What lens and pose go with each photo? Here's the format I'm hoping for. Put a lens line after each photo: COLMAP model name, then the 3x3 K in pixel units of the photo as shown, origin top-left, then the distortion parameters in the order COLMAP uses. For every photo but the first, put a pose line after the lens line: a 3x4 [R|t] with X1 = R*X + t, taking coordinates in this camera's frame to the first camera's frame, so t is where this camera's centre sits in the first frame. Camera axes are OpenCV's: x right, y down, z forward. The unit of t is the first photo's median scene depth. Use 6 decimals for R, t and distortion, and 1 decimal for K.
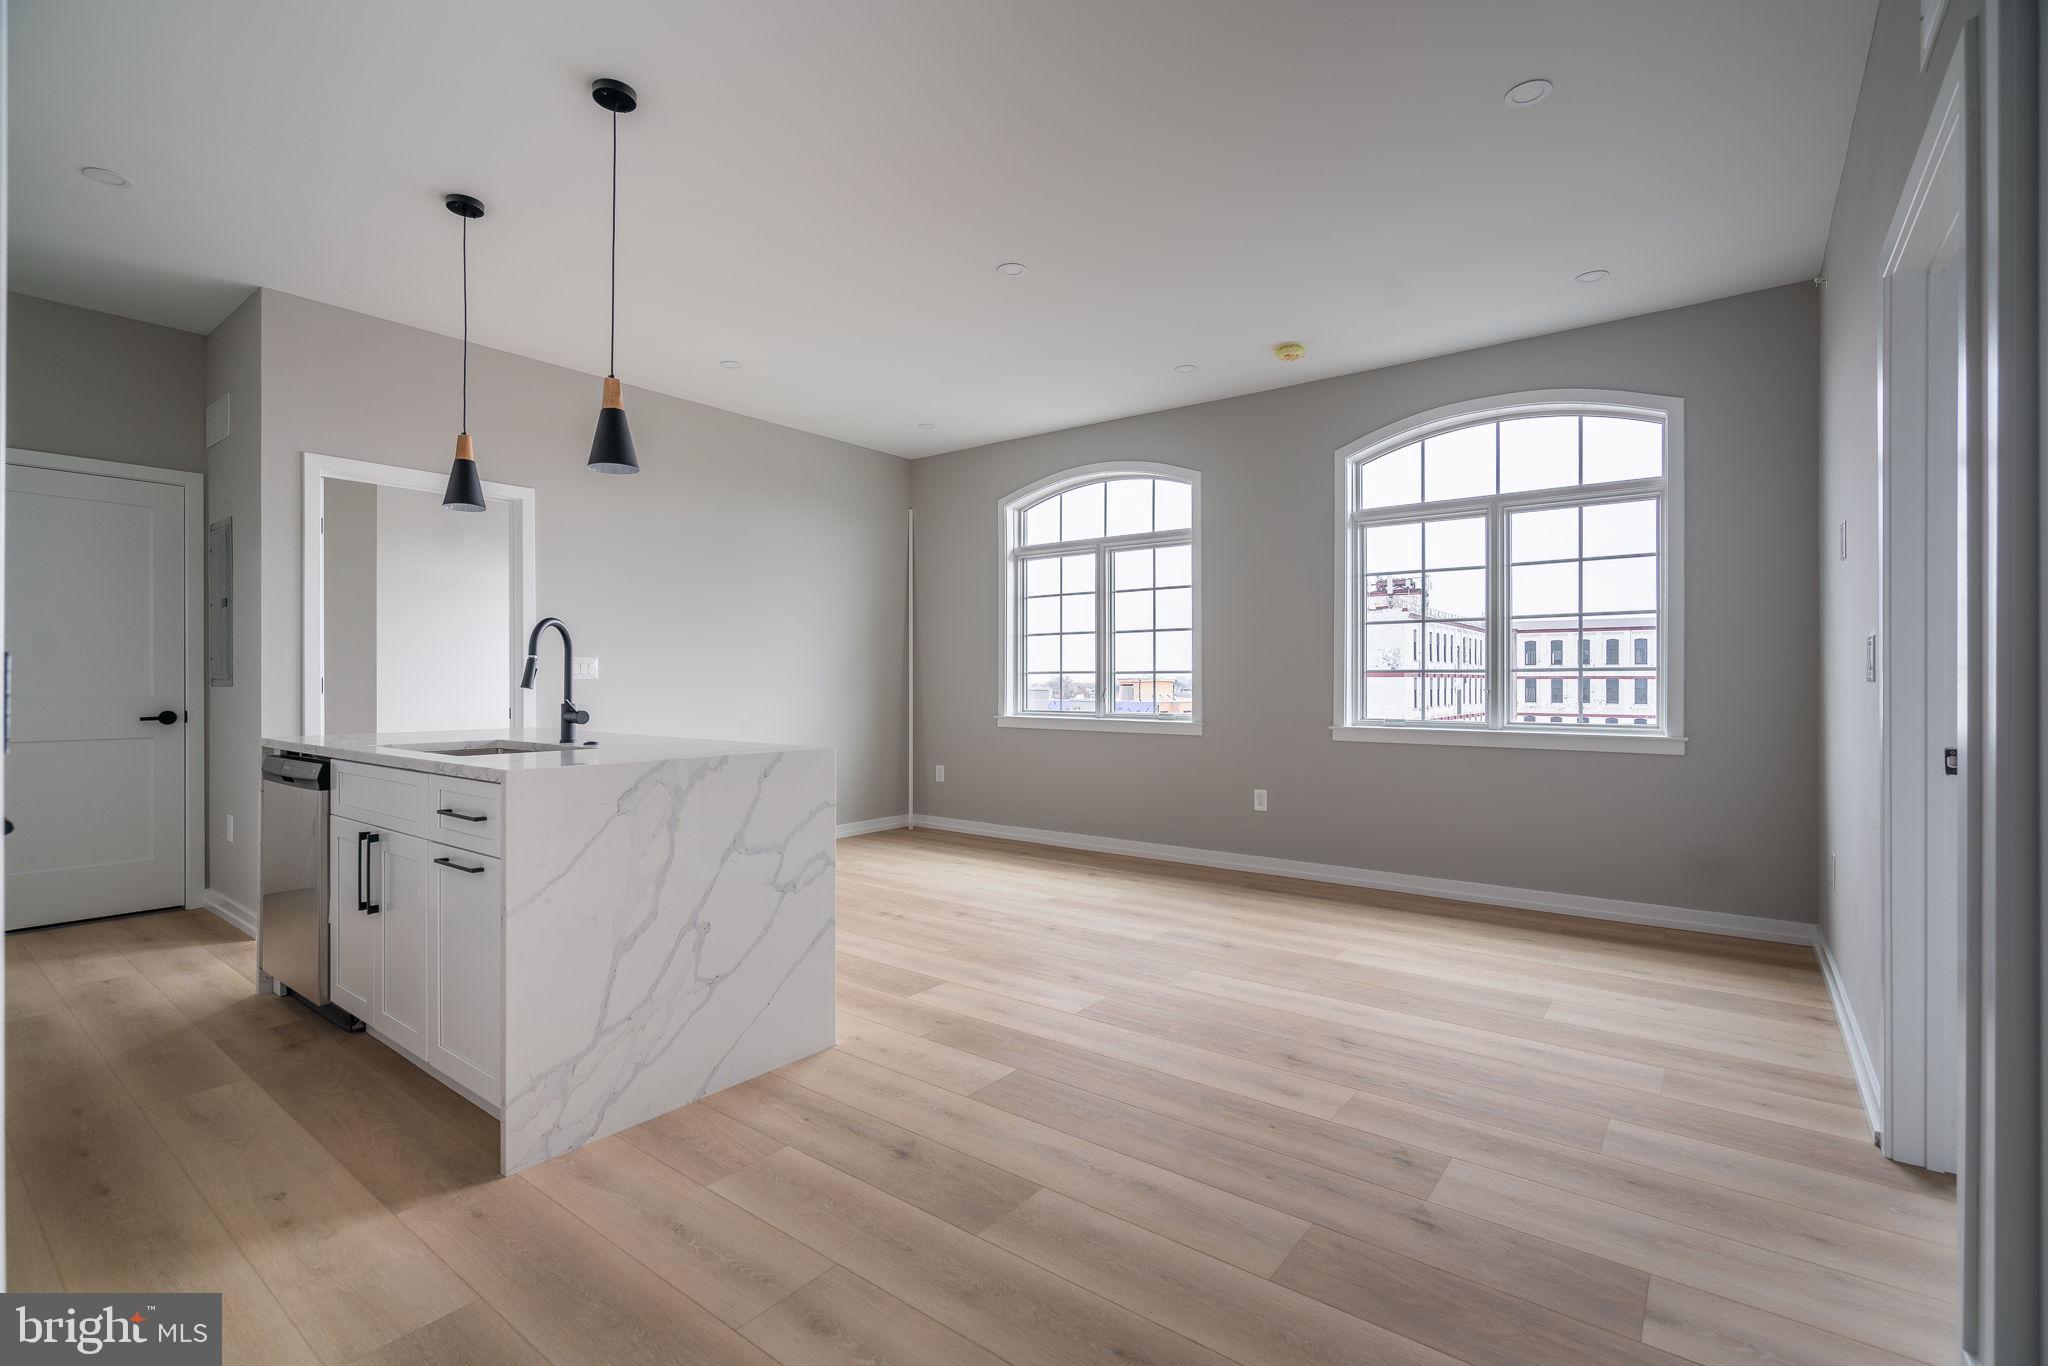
lens RADIAL K [[932.3, 0, 1020.1], [0, 932.3, 676.4], [0, 0, 1]] dist [-0.002406, 0.000272]
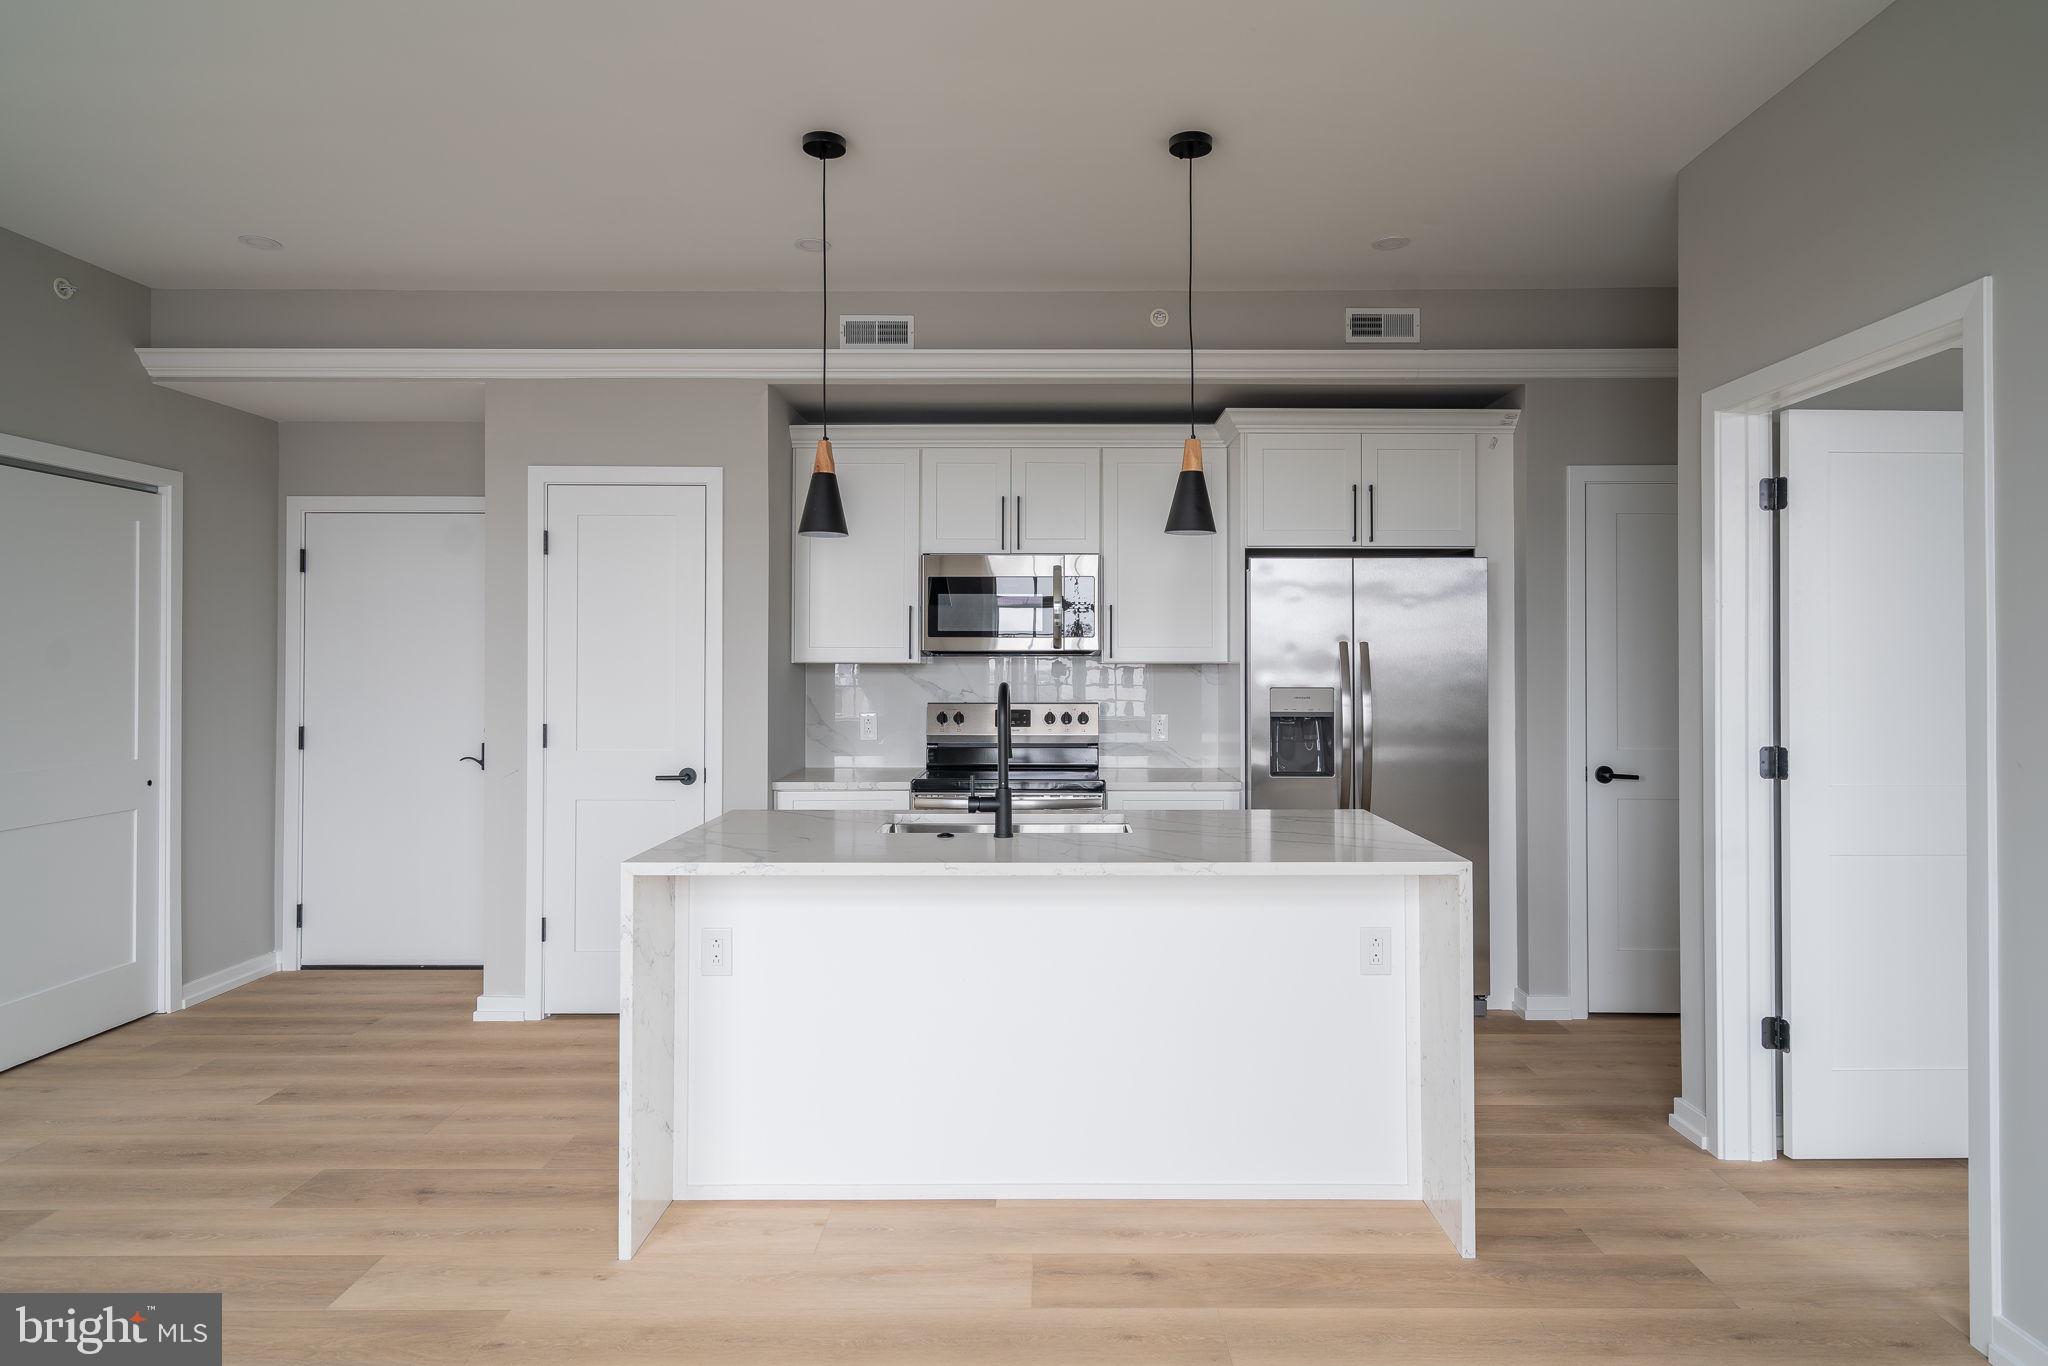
lens RADIAL K [[1188.2, 0, 1052.0], [0, 1188.2, 660.3], [0, 0, 1]] dist [0.004452, 0.003520]
pose [[-0.793679, 0.000013, -0.608336, 0.093902], [0.004236, 0.999976, -0.005506, -0.069343], [0.608321, -0.006947, -0.793660, 1.703530]]
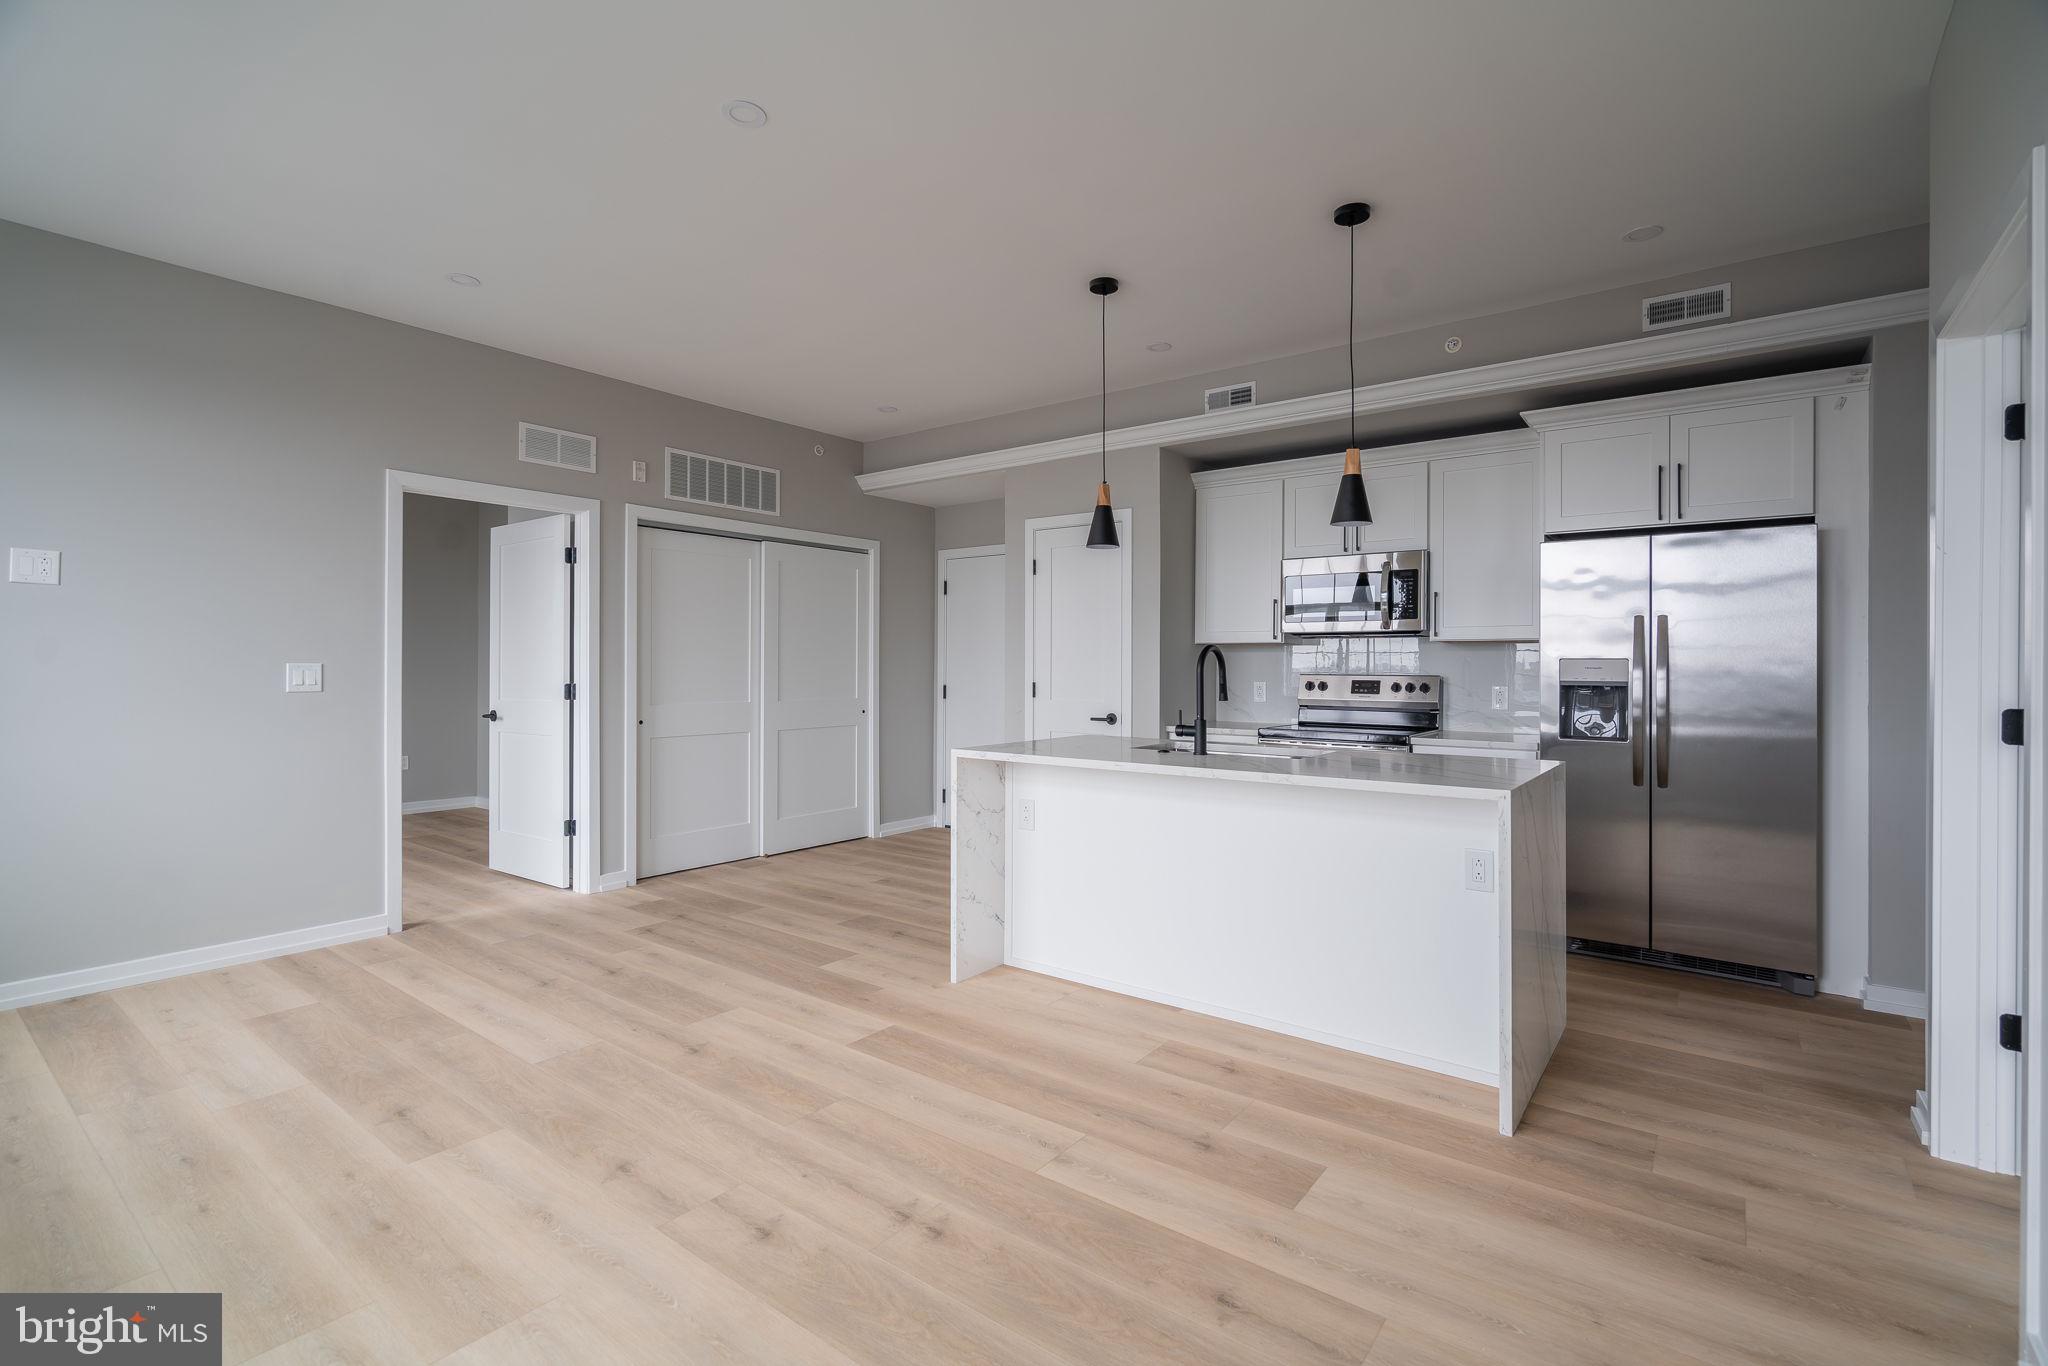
lens RADIAL K [[934.2, 0, 1018.3], [0, 934.2, 672.7], [0, 0, 1]] dist [-0.003054, 0.000647]
pose [[-0.999995, -0.003063, 0.000728, -0.249379], [-0.003062, 0.999994, 0.001376, -0.025722], [-0.000732, 0.001374, -0.999999, 1.962322]]
